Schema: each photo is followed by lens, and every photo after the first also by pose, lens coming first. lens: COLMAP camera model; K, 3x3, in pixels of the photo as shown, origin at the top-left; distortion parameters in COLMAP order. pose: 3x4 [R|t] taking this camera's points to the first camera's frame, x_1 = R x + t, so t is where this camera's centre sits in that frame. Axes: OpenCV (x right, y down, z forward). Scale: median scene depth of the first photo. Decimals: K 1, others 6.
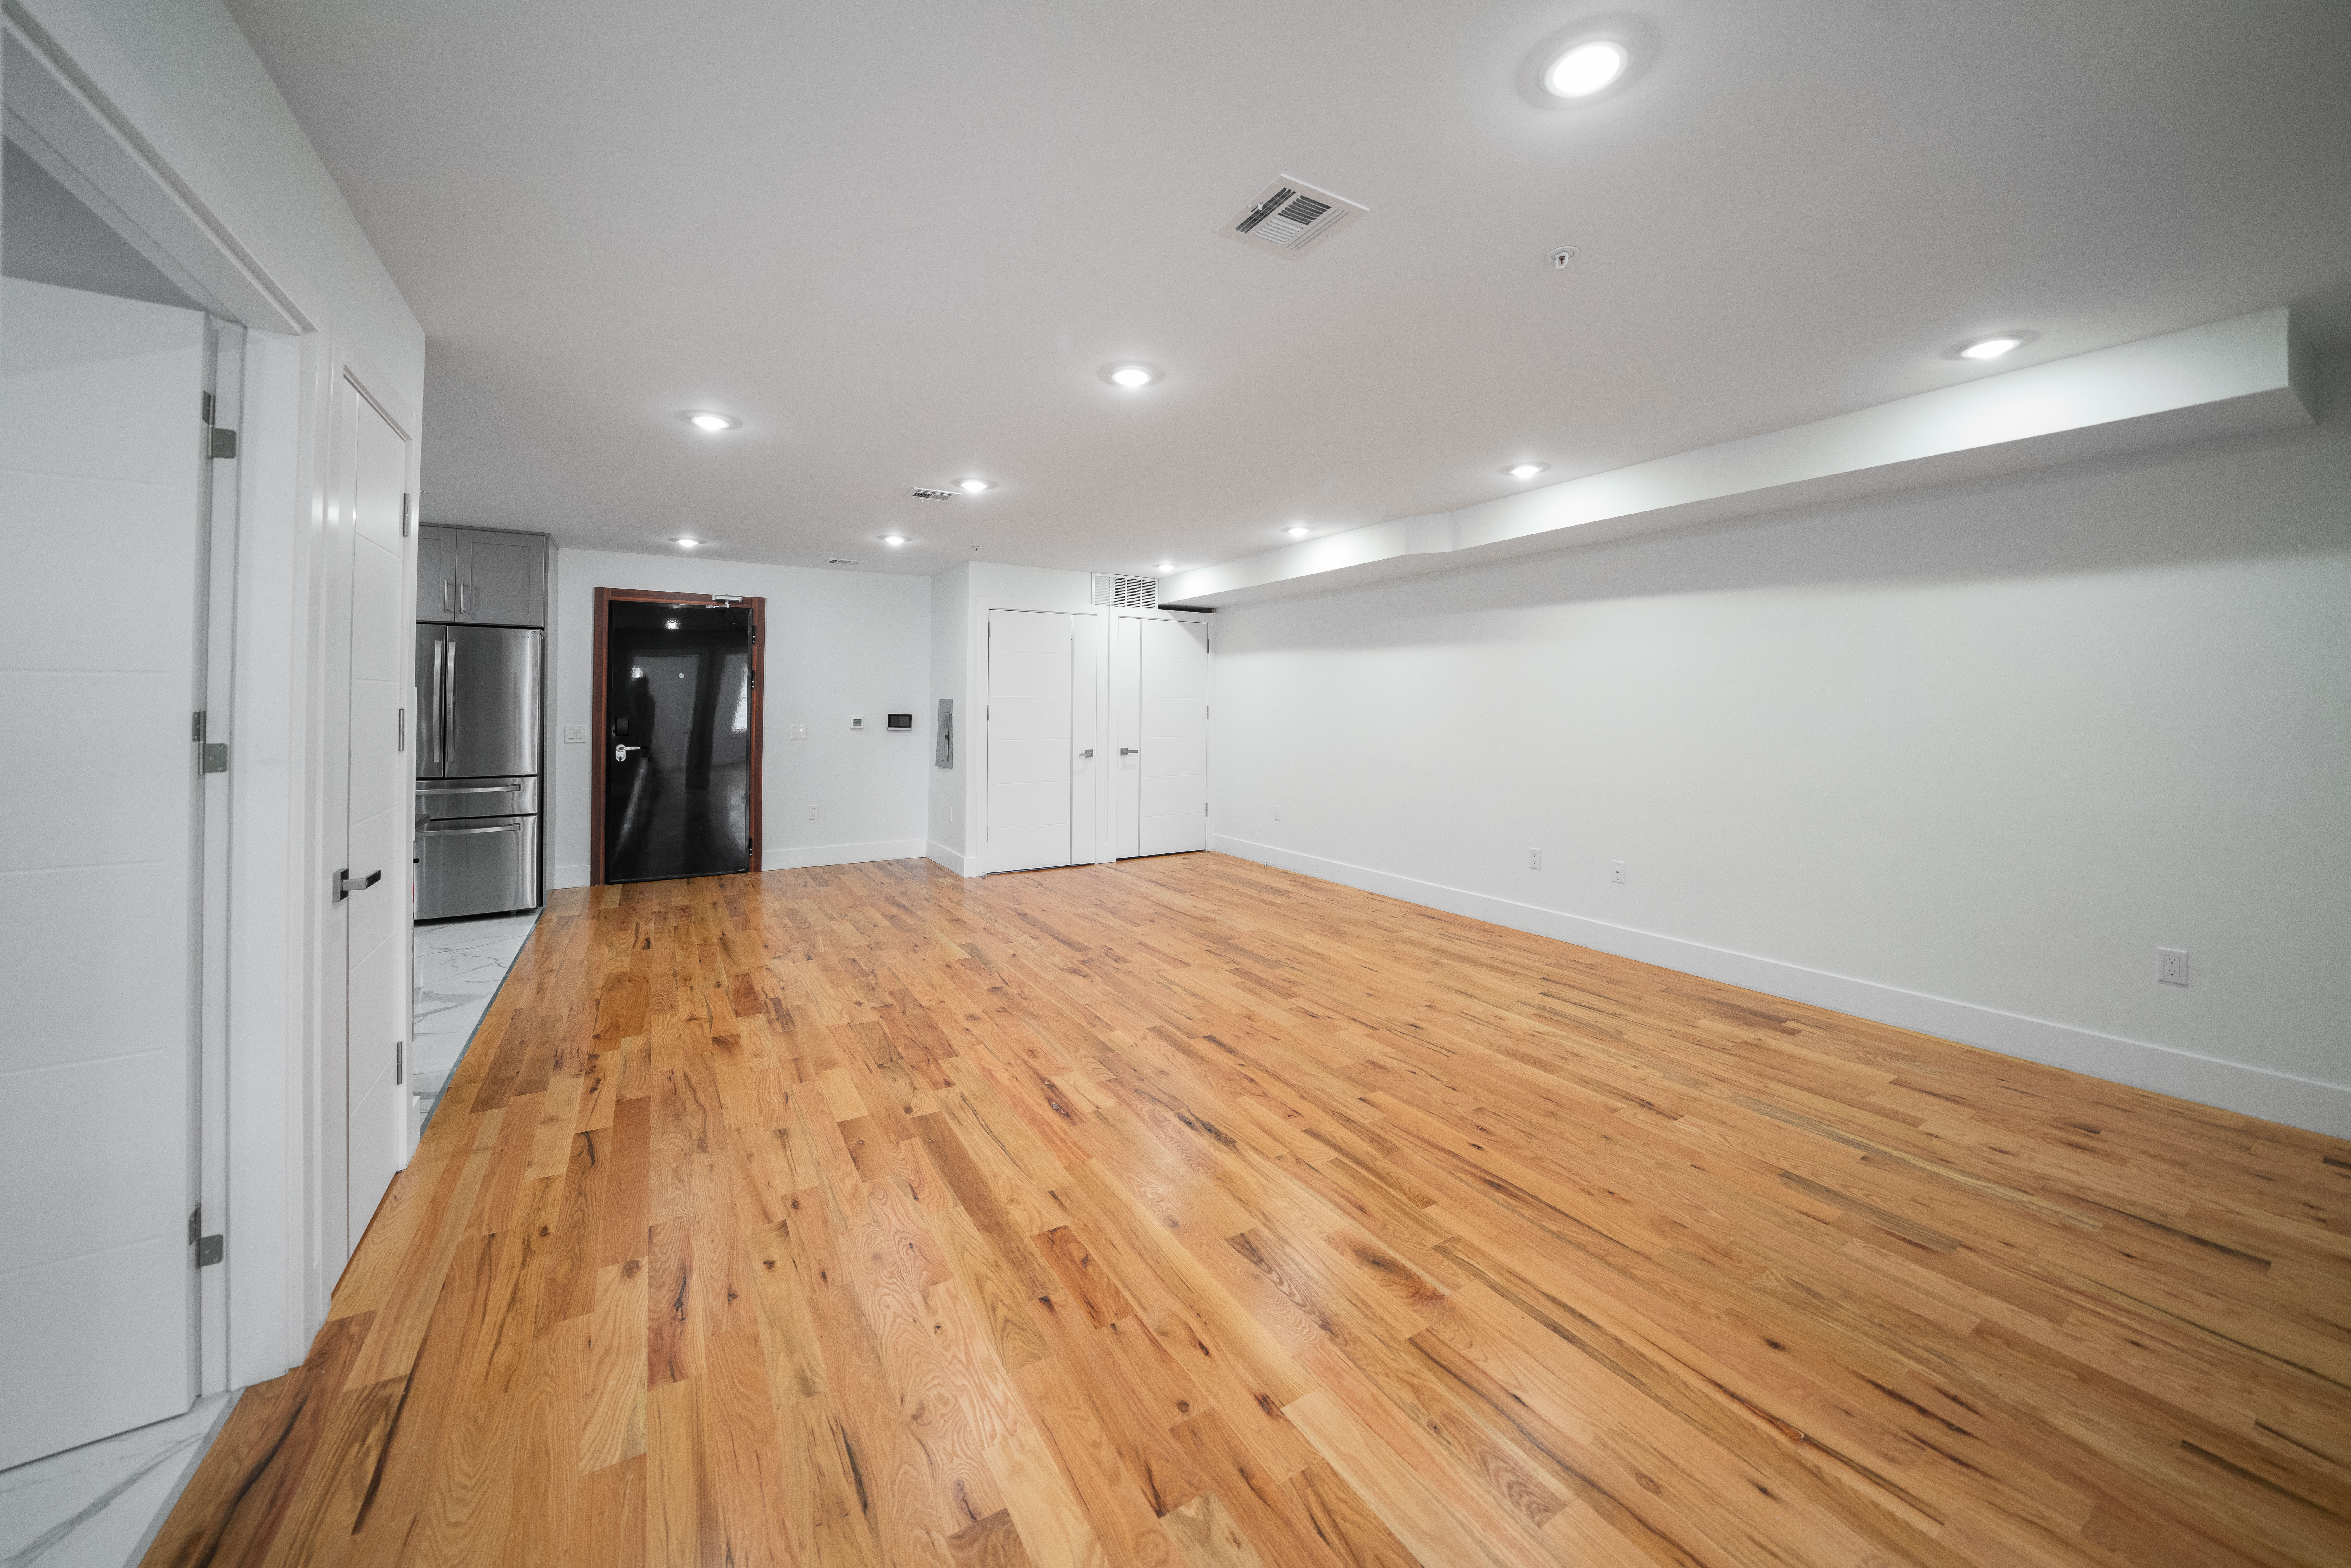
lens RADIAL K [[827.3, 0, 1170.3], [0, 827.3, 691.3], [0, 0, 1]] dist [-0.020415, 0.000384]
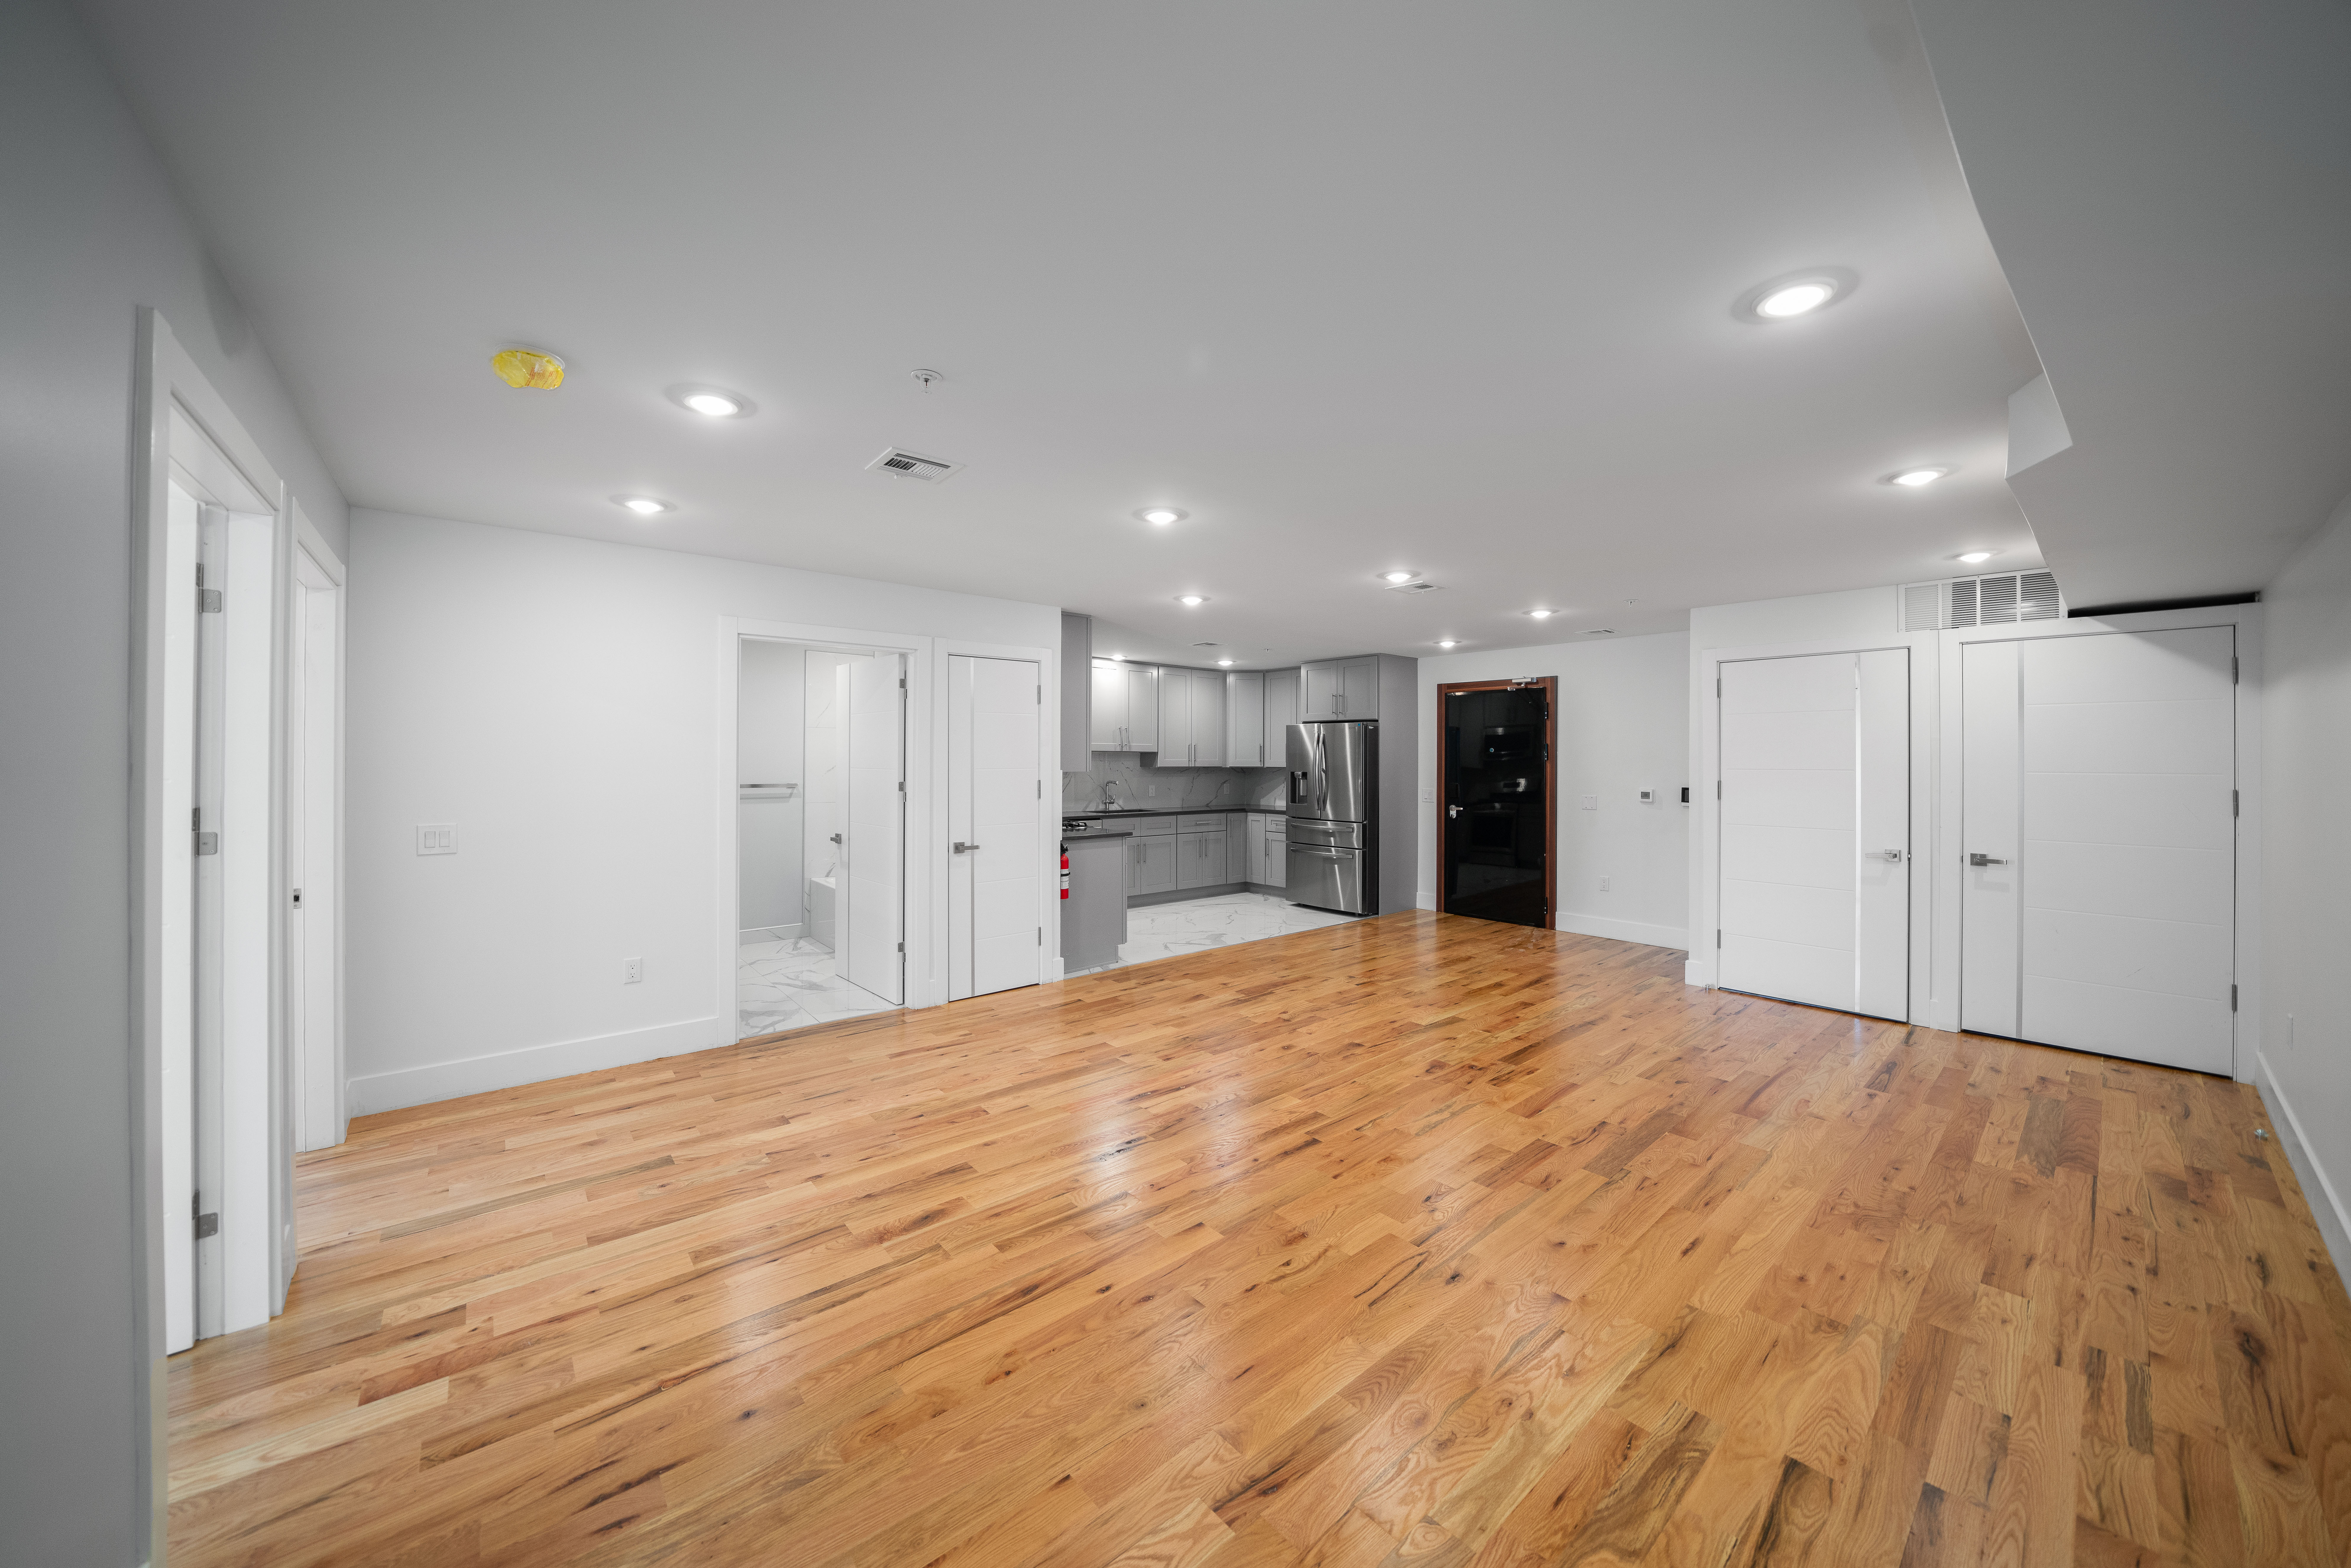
lens RADIAL K [[834.4, 0, 1211.2], [0, 834.4, 753.6], [0, 0, 1]] dist [-0.021546, 0.000090]
pose [[0.179316, -0.008238, -0.983757, 1.247405], [0.012689, 0.999901, -0.006060, -0.029212], [0.983710, -0.011397, 0.179403, 0.919756]]
